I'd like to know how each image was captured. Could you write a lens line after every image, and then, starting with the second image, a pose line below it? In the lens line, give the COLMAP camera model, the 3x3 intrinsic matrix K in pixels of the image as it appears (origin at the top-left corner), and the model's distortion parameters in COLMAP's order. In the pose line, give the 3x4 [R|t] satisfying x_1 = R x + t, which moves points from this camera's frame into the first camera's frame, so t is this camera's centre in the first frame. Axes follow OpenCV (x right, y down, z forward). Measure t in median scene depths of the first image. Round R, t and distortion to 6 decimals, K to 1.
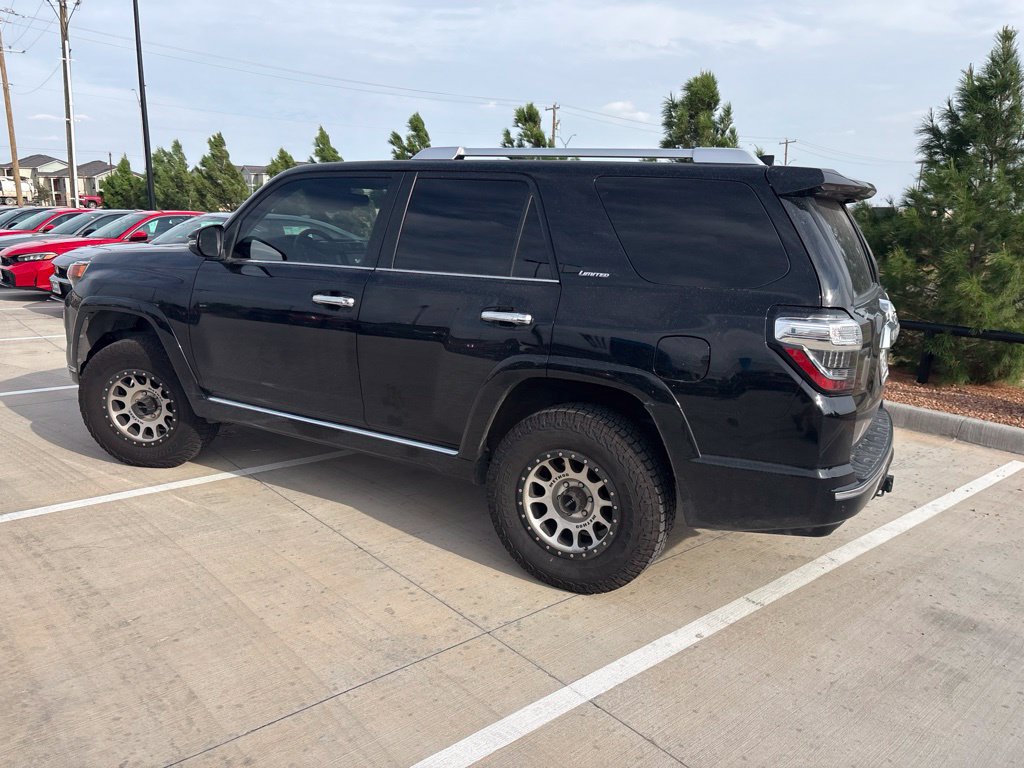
lens RADIAL K [[774.0, 0, 509.6], [0, 774.0, 383.4], [0, 0, 1]] dist [0.040948, -0.036426]
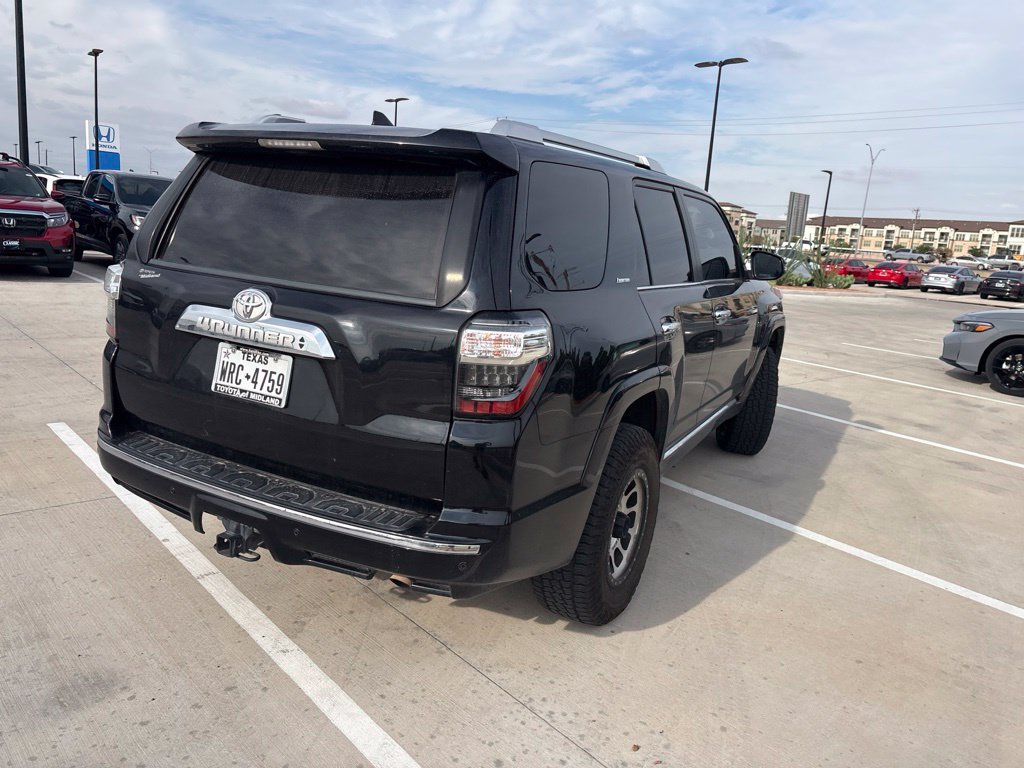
lens RADIAL K [[774.0, 0, 516.1], [0, 774.0, 387.6], [0, 0, 1]] dist [0.040948, -0.036426]
pose [[0.018601, 0.179347, -0.983610, 0.989181], [-0.289814, 0.942512, 0.166373, -0.171468], [0.956902, 0.281969, 0.069509, 0.988169]]
